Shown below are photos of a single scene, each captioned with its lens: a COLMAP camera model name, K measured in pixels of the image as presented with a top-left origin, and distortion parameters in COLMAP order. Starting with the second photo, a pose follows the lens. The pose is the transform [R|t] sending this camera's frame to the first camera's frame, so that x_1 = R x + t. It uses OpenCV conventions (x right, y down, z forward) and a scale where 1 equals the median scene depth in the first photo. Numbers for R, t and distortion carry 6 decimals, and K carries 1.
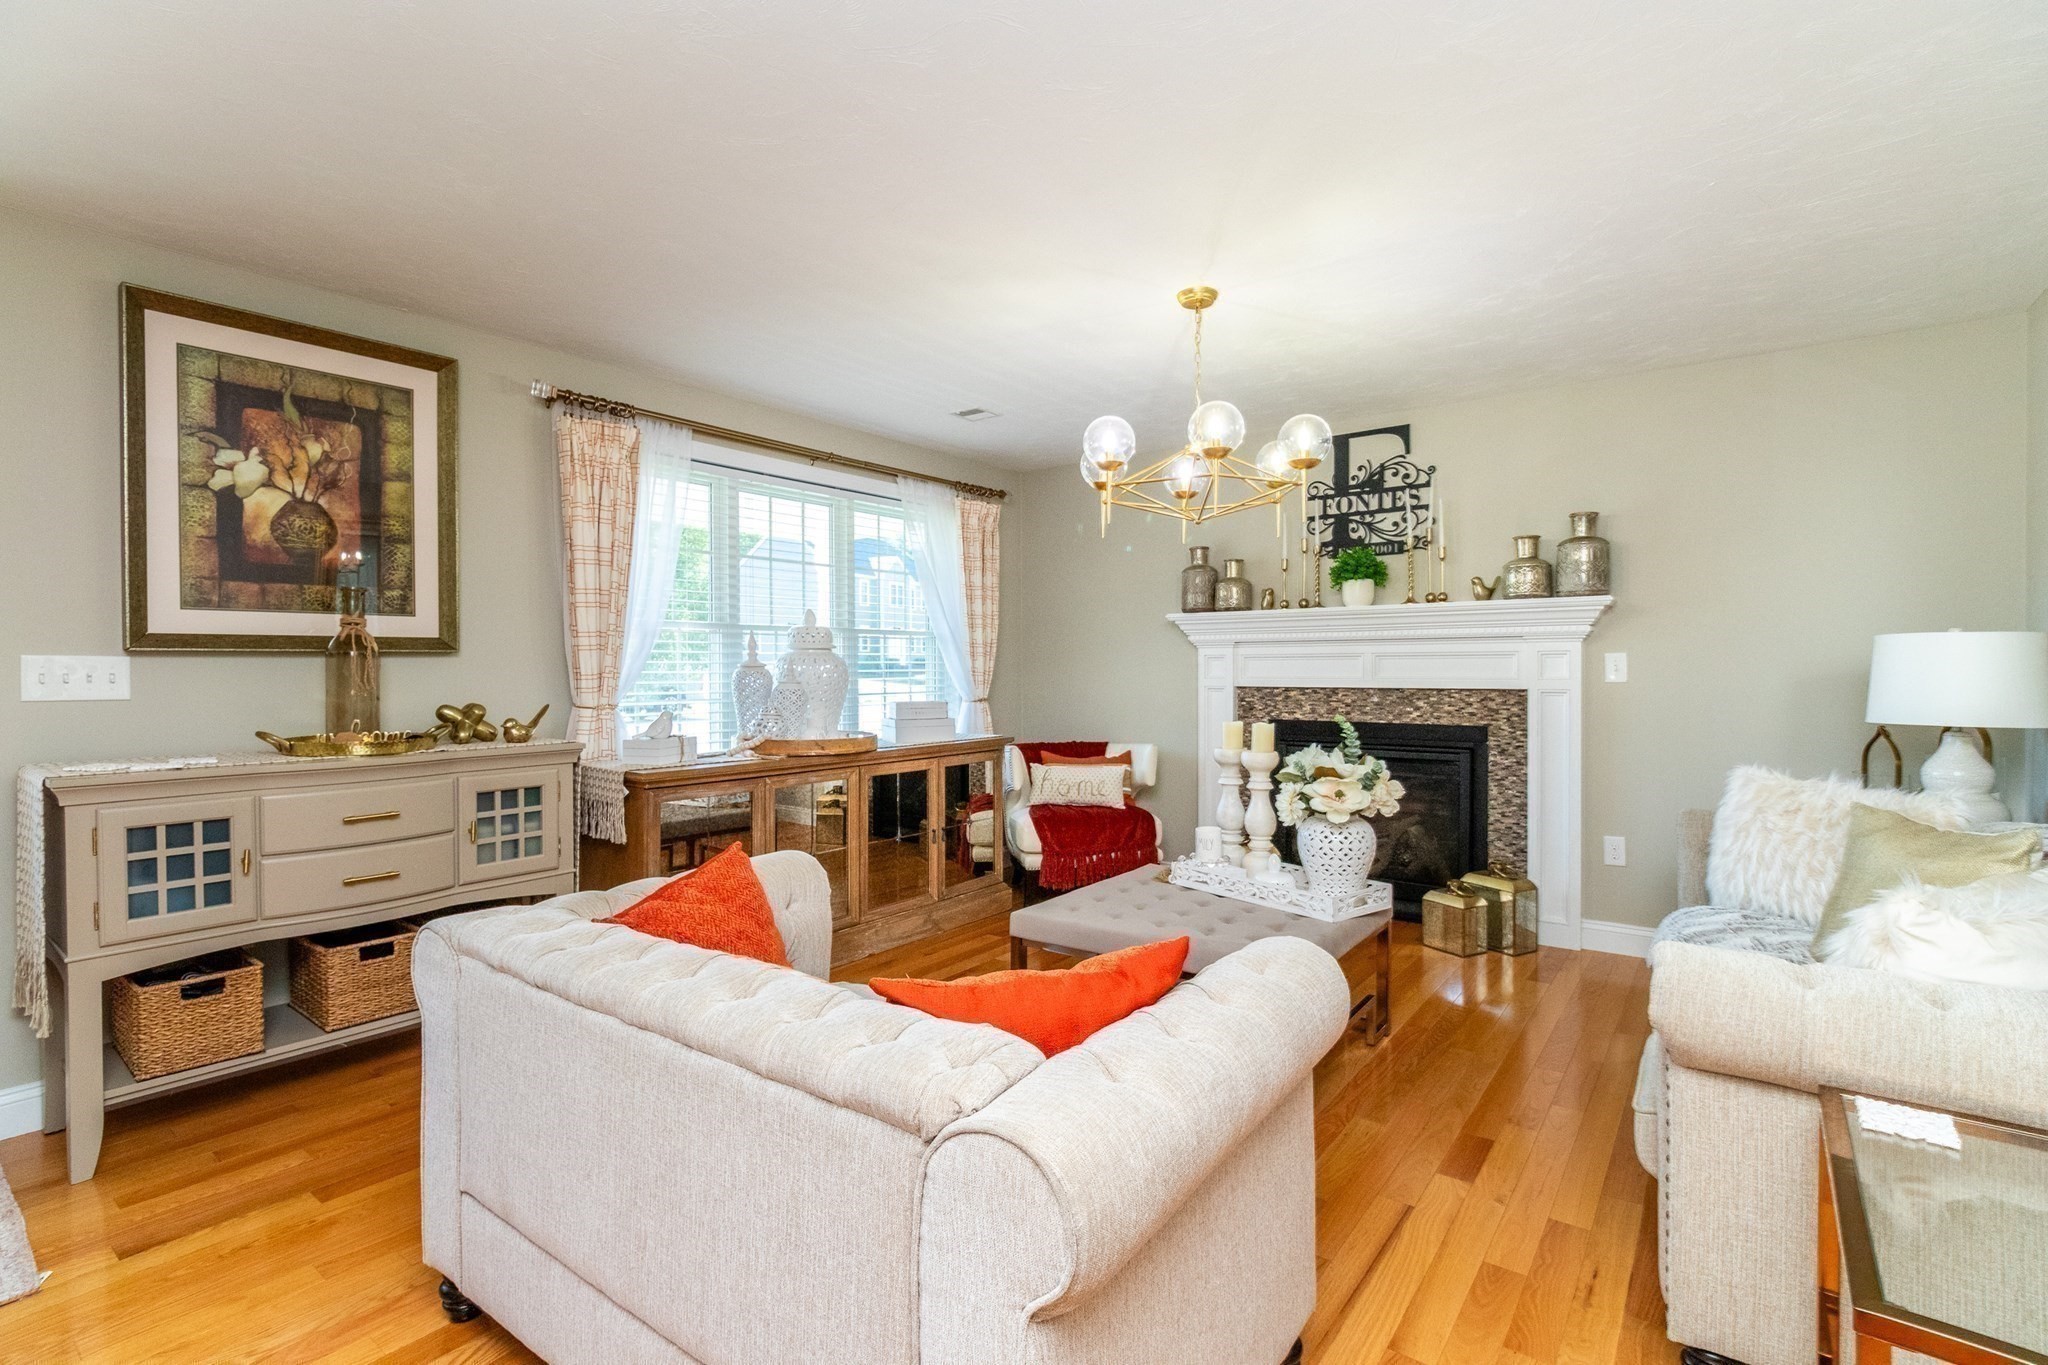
lens RADIAL K [[945.1, 0, 1023.0], [0, 945.1, 680.6], [0, 0, 1]] dist [0.001913, -0.001753]
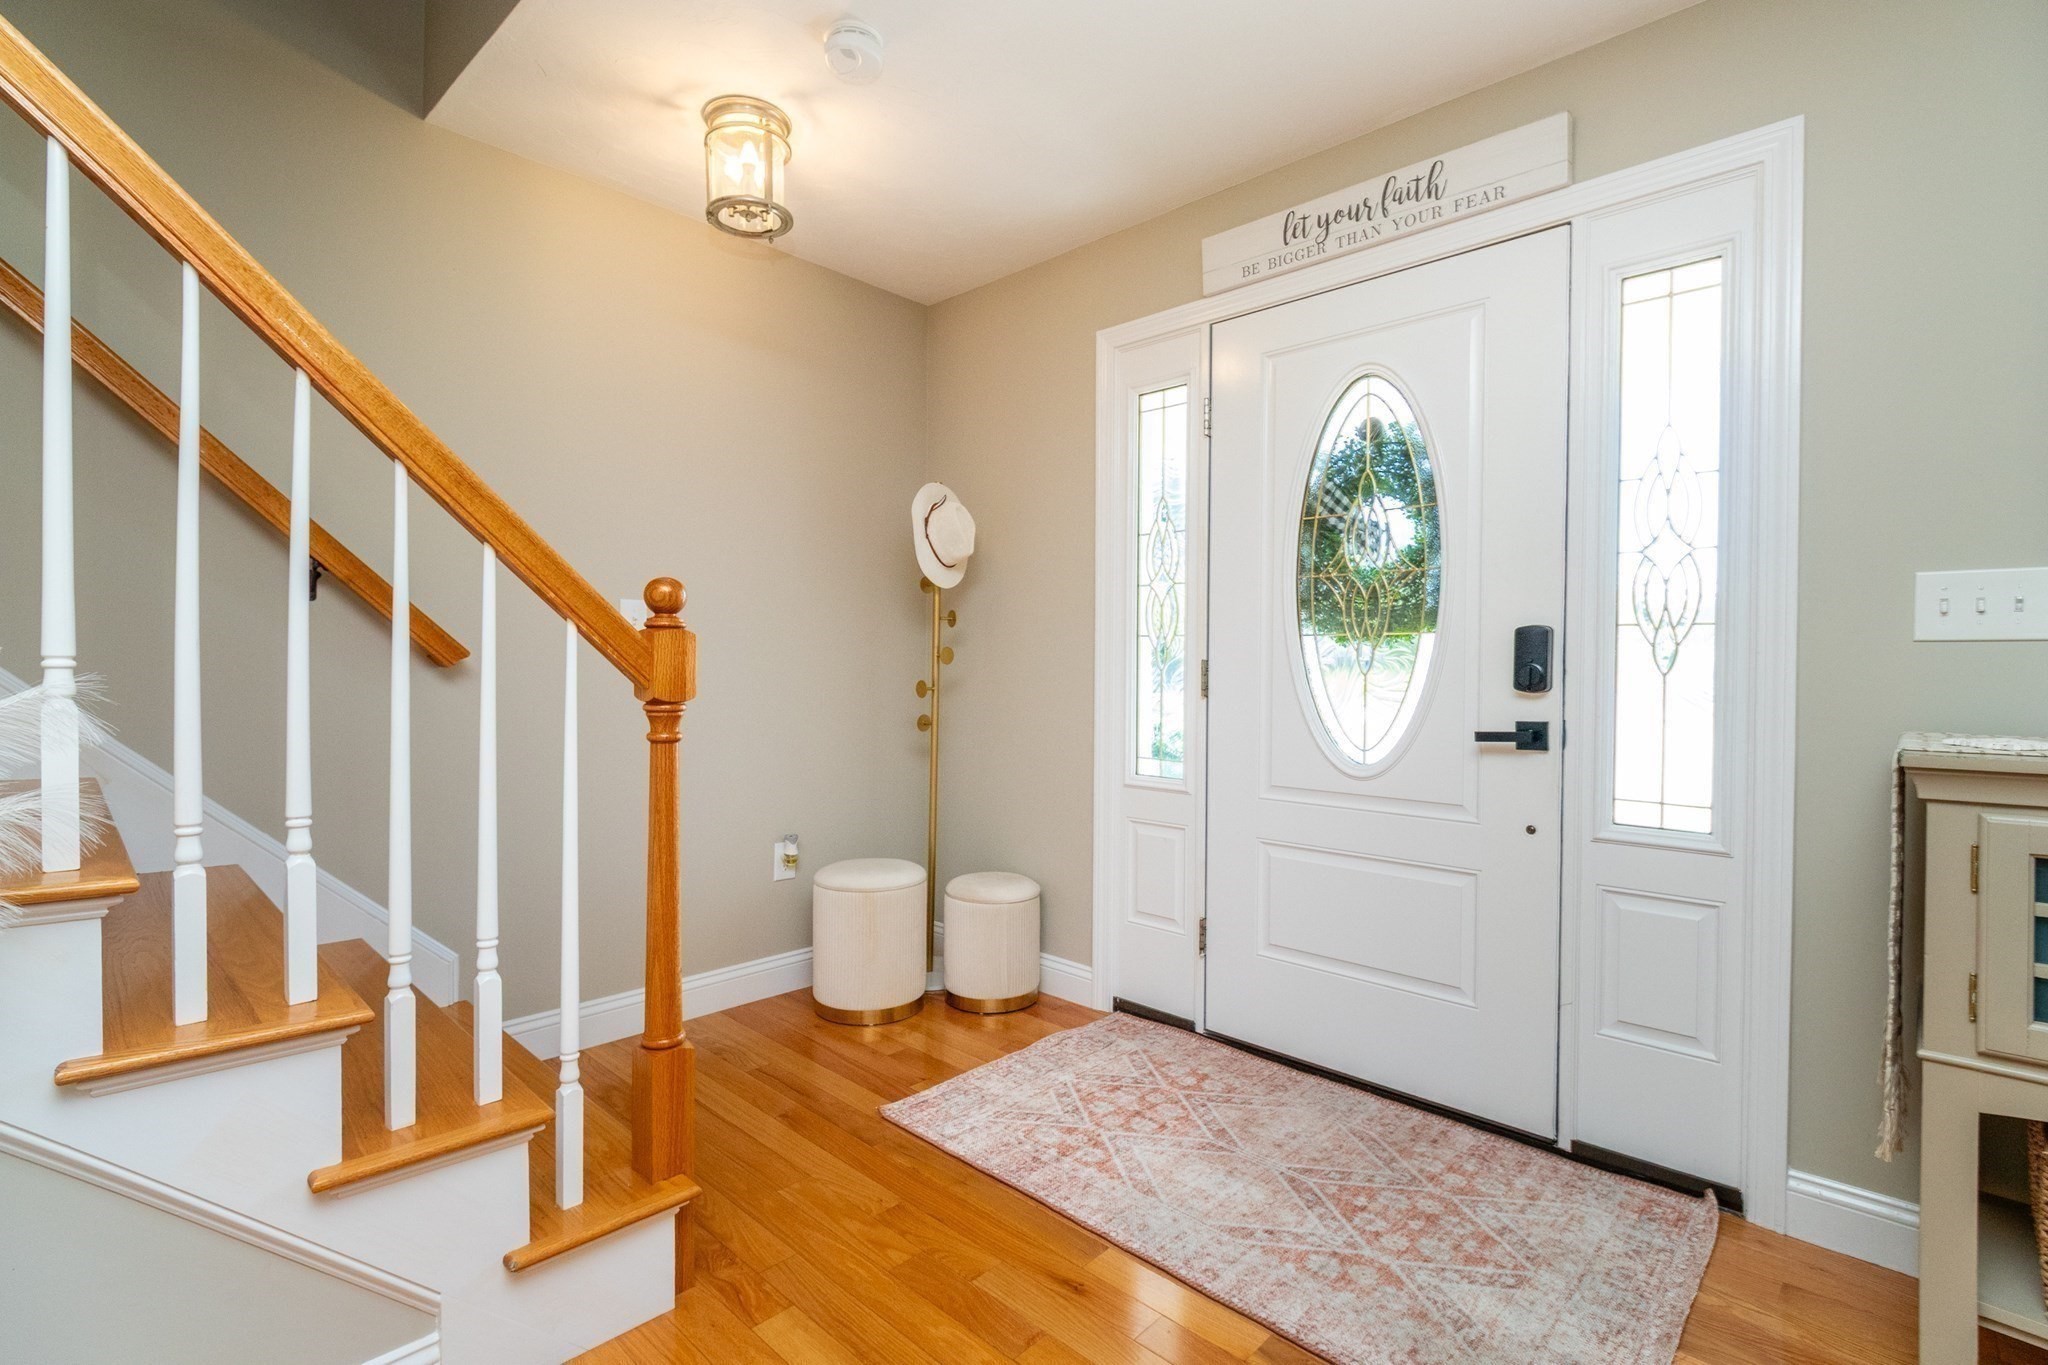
lens RADIAL K [[945.1, 0, 1023.0], [0, 945.1, 680.6], [0, 0, 1]] dist [0.001913, -0.001753]
pose [[-0.109280, 0.015921, -0.993883, -0.257703], [-0.021292, 0.999605, 0.018354, 0.042596], [0.993783, 0.023167, -0.108898, 0.358932]]
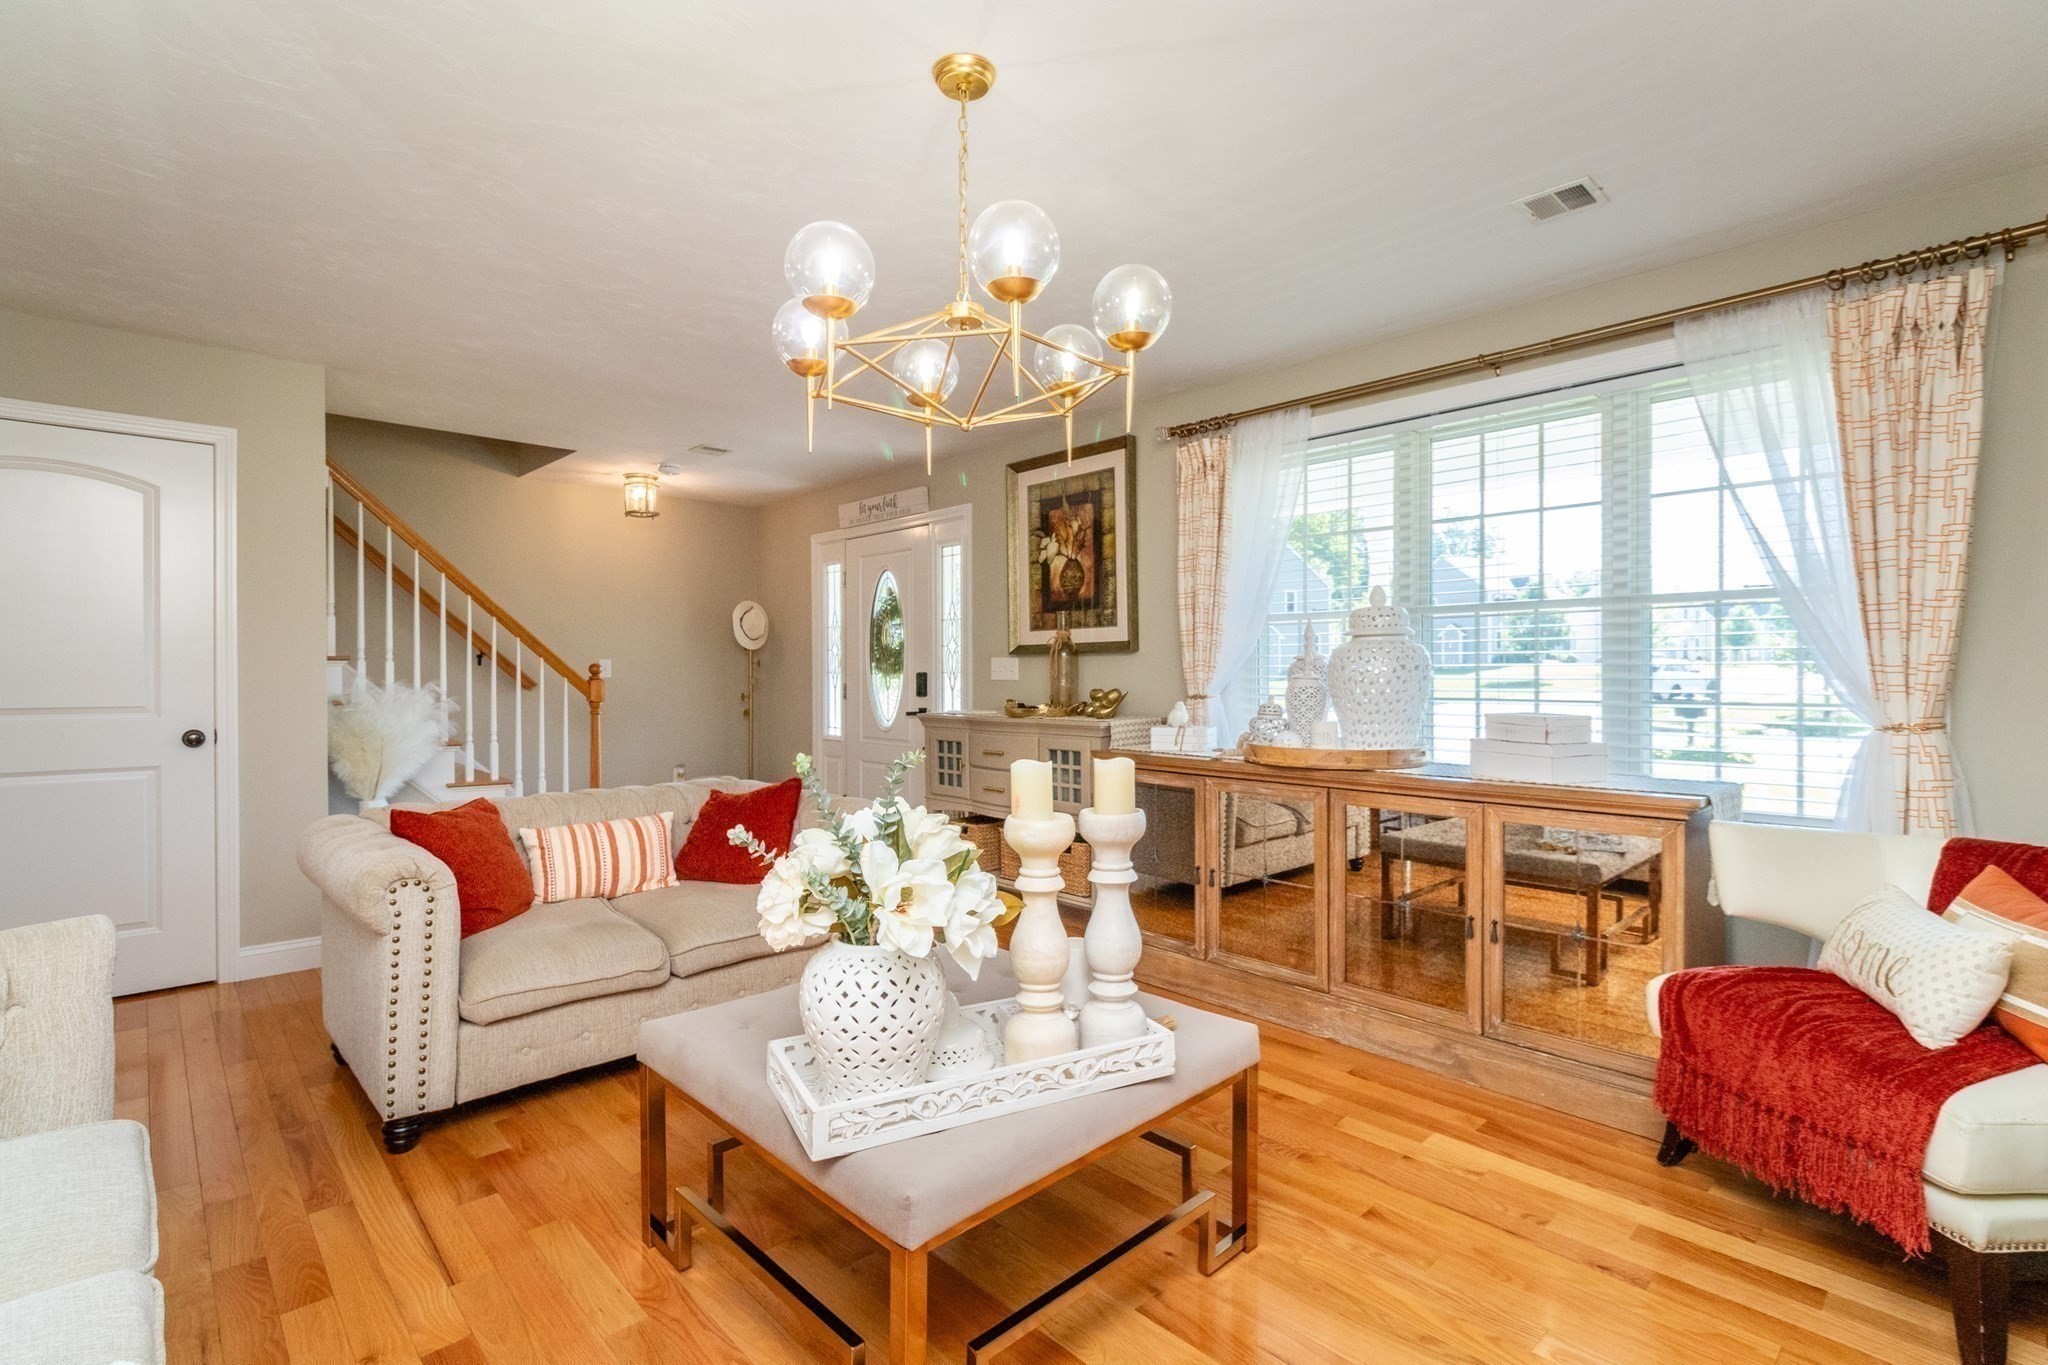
lens RADIAL K [[945.1, 0, 1023.0], [0, 945.1, 680.6], [0, 0, 1]] dist [0.001913, -0.001753]
pose [[-0.164648, 0.010724, -0.986294, 0.825052], [-0.014038, 0.999814, 0.013214, -0.004032], [0.986252, 0.016021, -0.164467, 1.166771]]
